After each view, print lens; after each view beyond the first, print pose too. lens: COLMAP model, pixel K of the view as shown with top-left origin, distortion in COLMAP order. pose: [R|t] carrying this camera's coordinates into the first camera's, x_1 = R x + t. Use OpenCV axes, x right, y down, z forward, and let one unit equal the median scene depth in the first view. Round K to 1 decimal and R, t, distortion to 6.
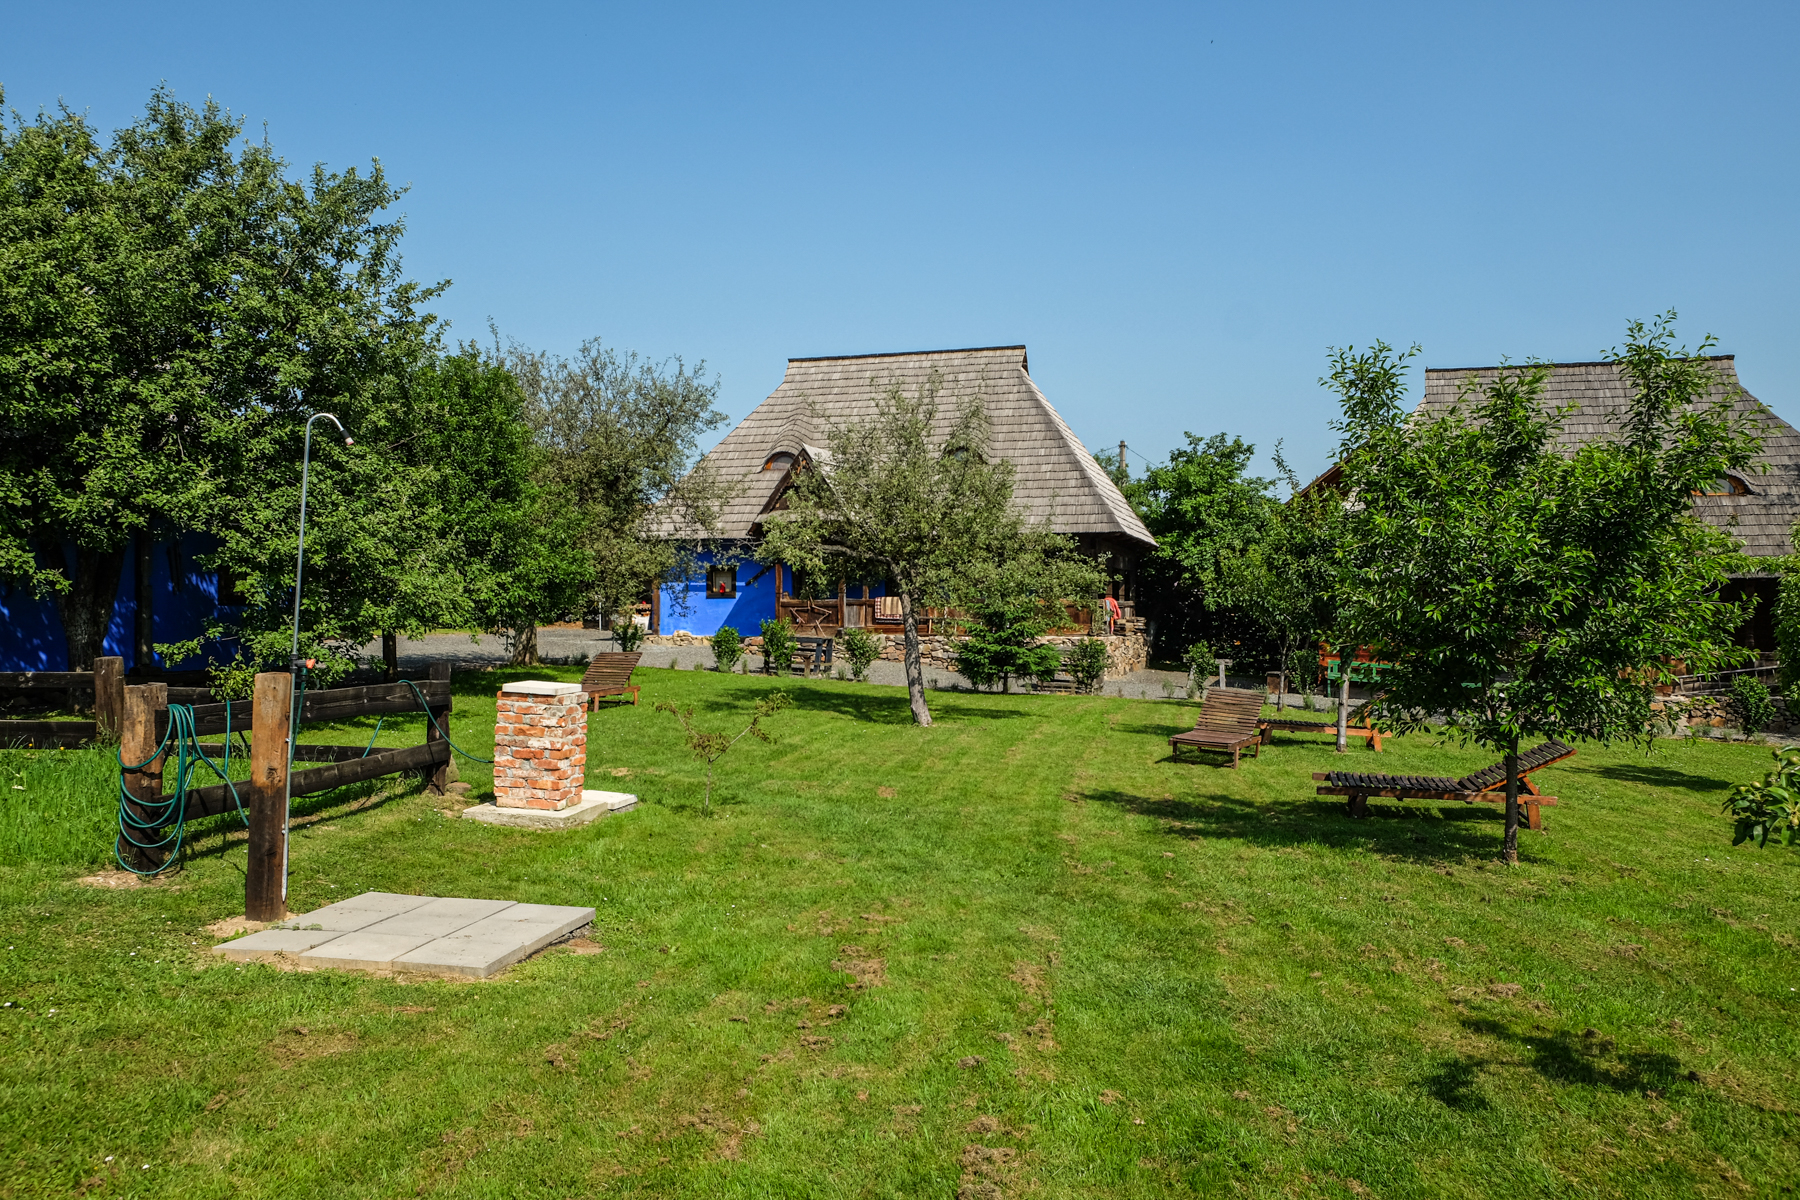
lens RADIAL K [[1401.6, 0, 899.7], [0, 1401.6, 591.1], [0, 0, 1]] dist [-0.046553, 0.041481]
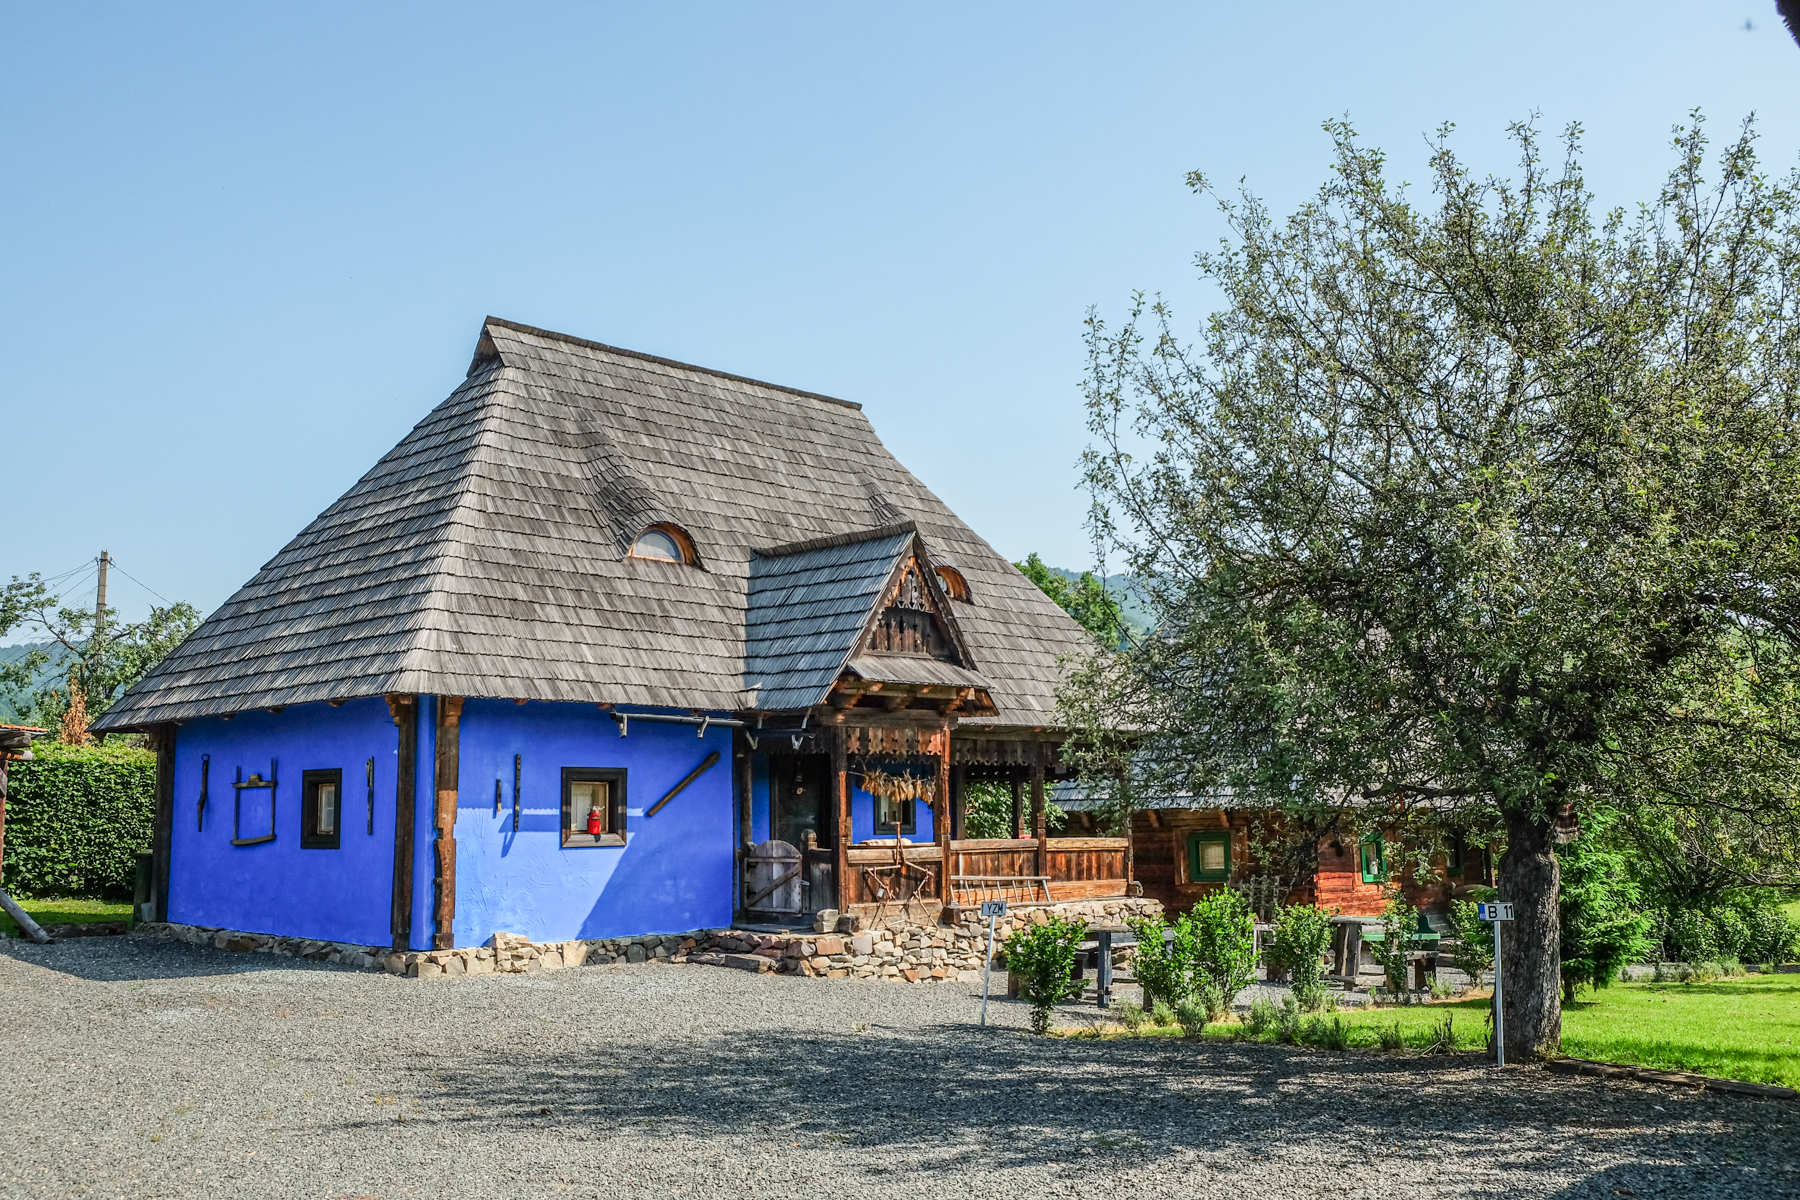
lens RADIAL K [[1667.4, 0, 902.0], [0, 1667.4, 595.7], [0, 0, 1]] dist [-0.012050, 0.000000]
pose [[0.439721, 0.115063, 0.890733, -0.528588], [-0.004654, 0.992038, -0.125852, -0.007087], [-0.898122, 0.051194, 0.436756, 0.685735]]
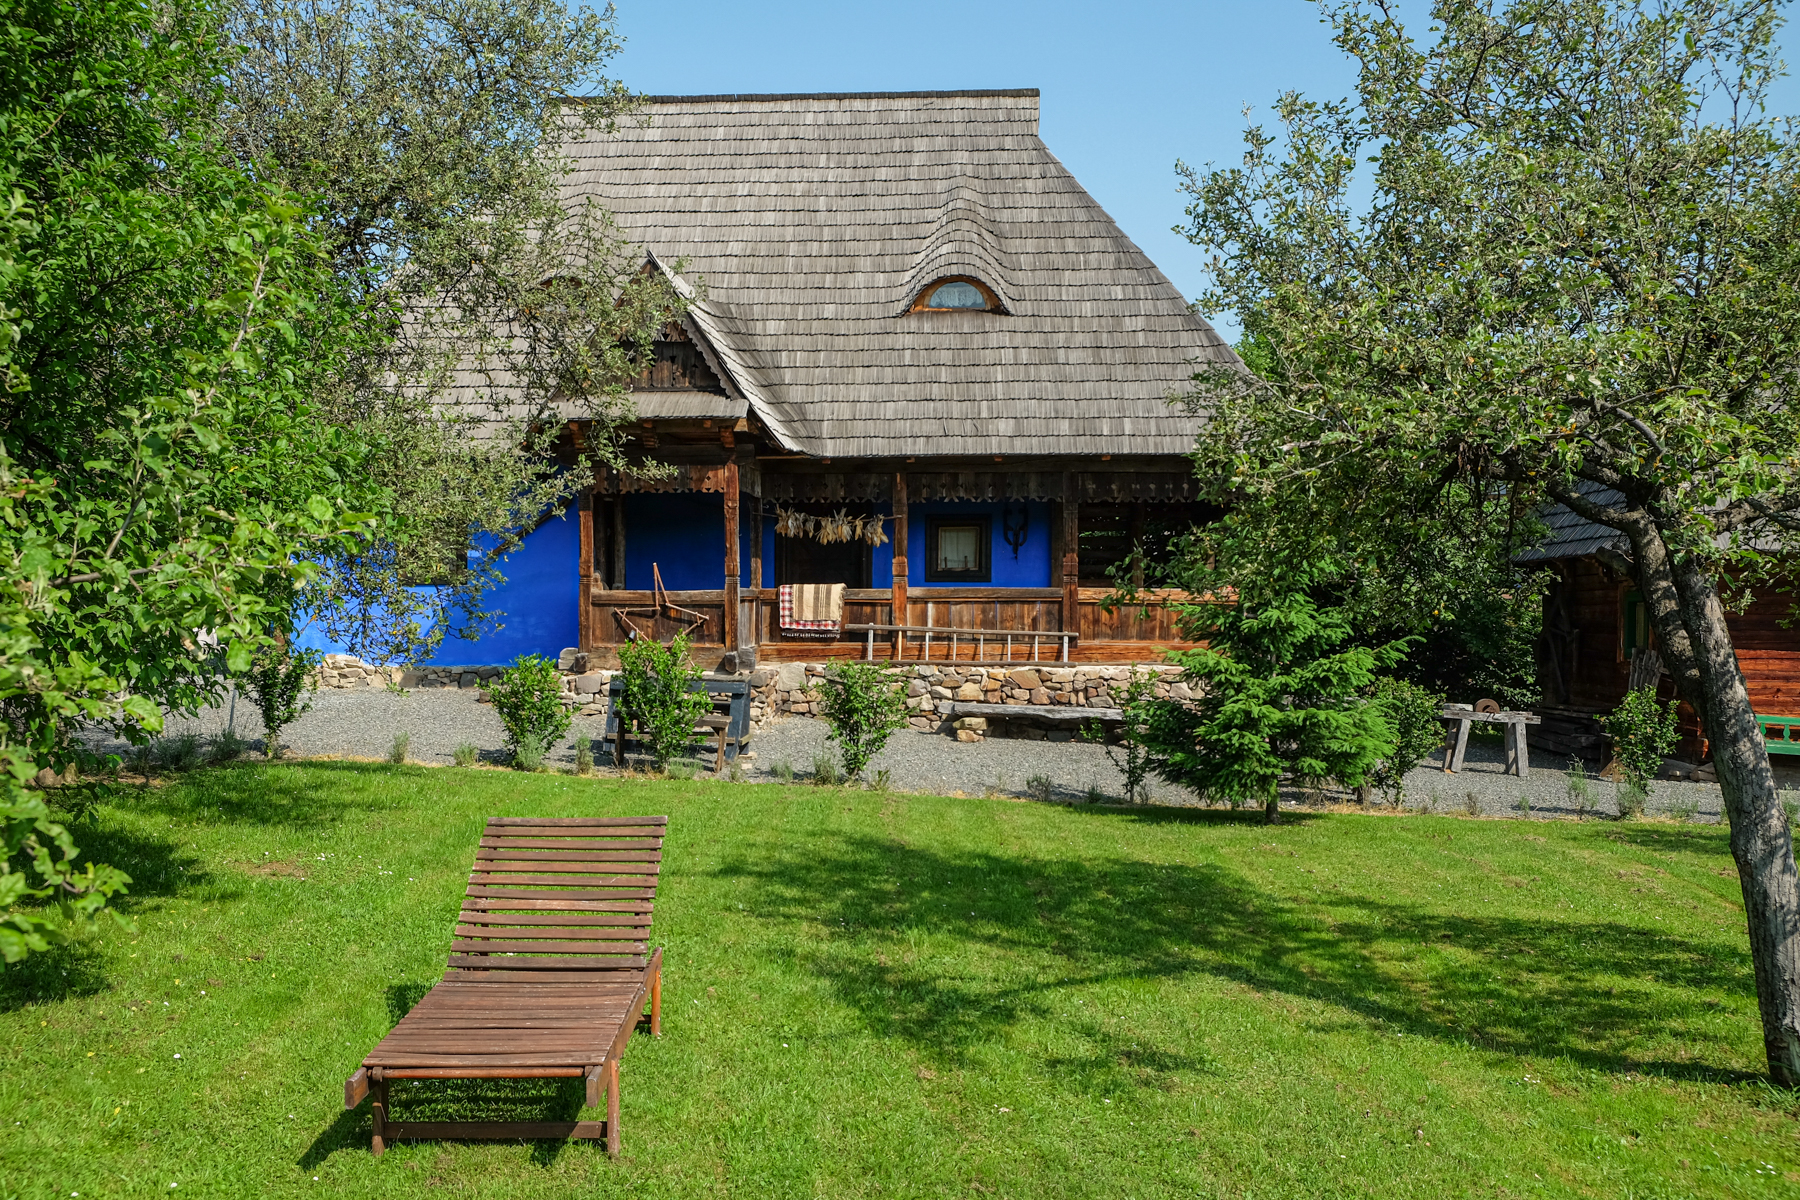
lens RADIAL K [[1853.3, 0, 893.3], [0, 1853.3, 589.7], [0, 0, 1]] dist [-0.006600, 0.000000]
pose [[0.971039, 0.002623, 0.238908, -0.123717], [-0.005606, 0.999915, 0.011806, -0.001429], [-0.238856, -0.012803, 0.970971, 0.358184]]
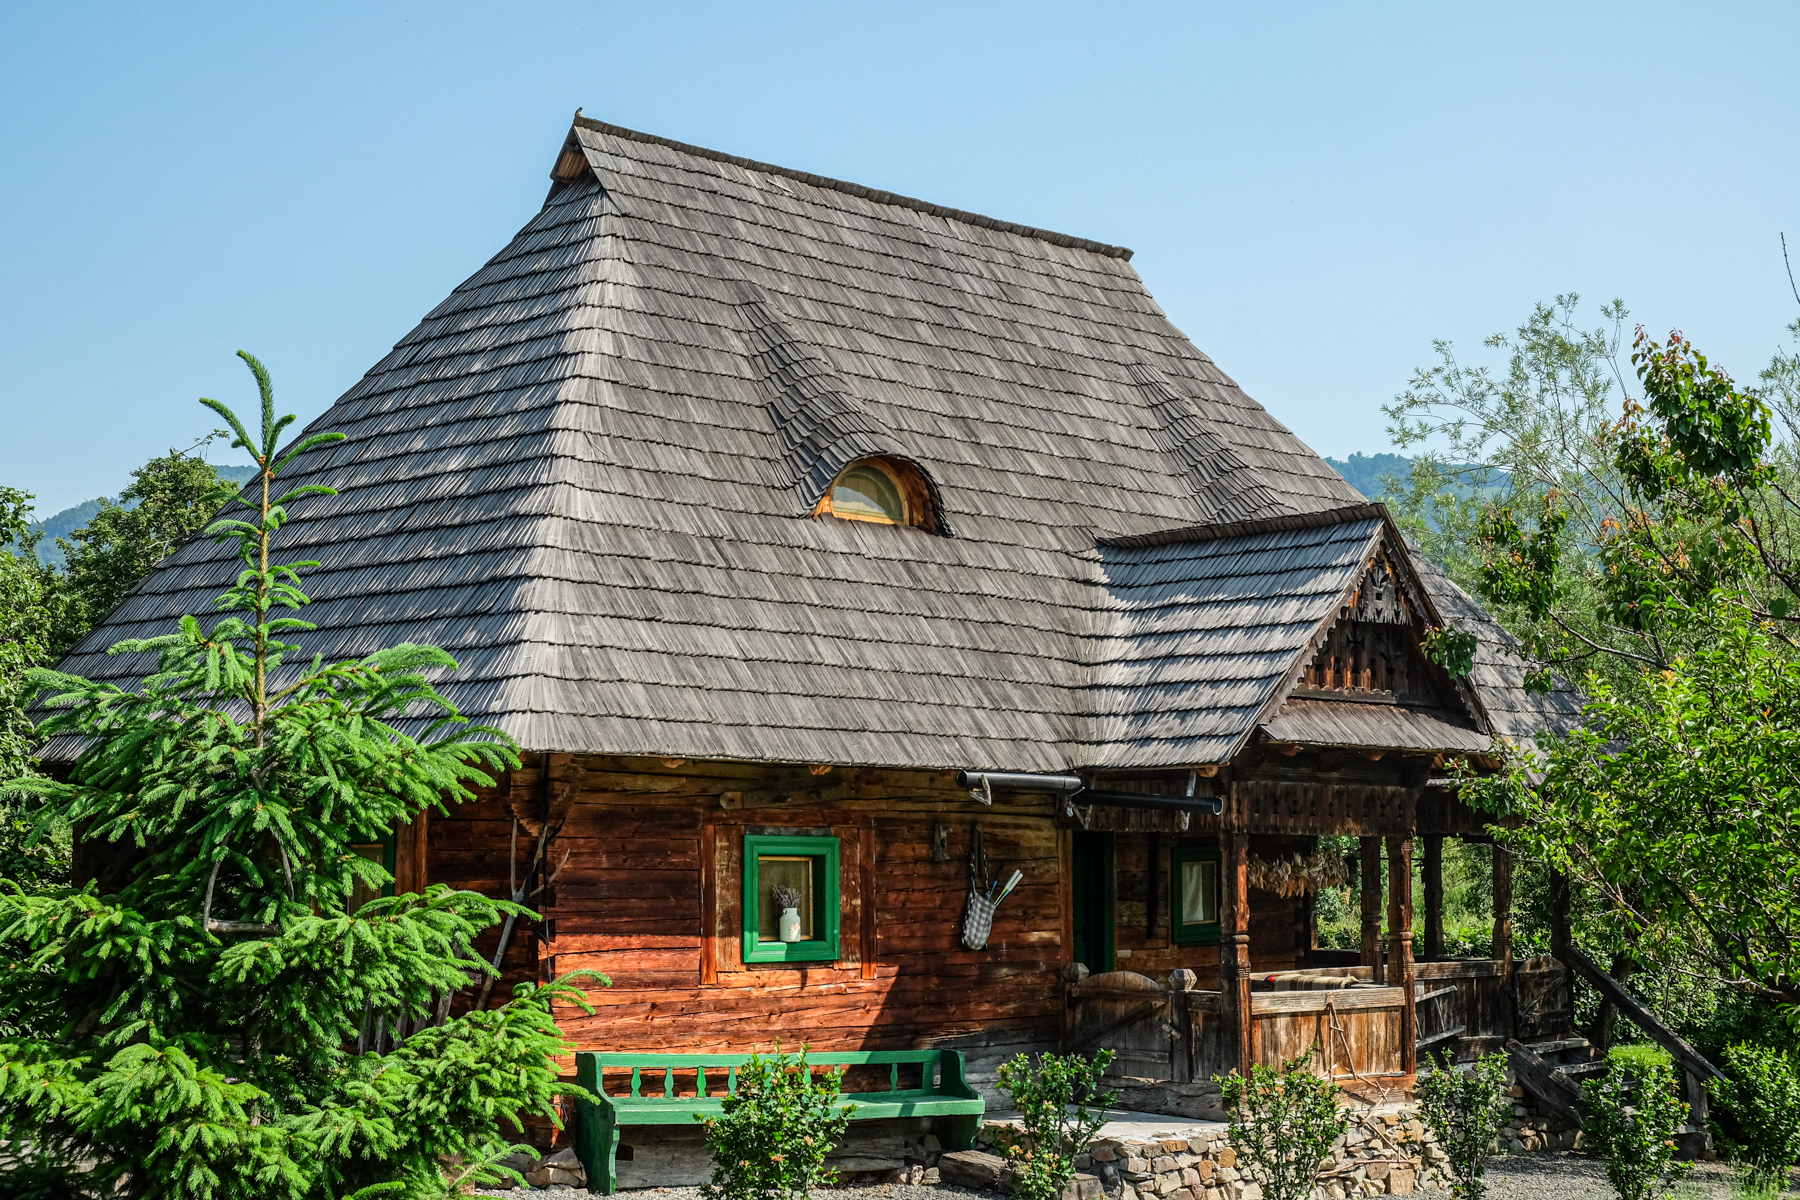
lens RADIAL K [[2512.4, 0, 916.4], [0, 2512.4, 595.4], [0, 0, 1]] dist [-0.025026, 0.000000]
pose [[0.468963, 0.082940, 0.879315, -0.086987], [-0.023351, 0.996397, -0.081530, -0.001591], [-0.882909, 0.017702, 0.469210, 0.604309]]
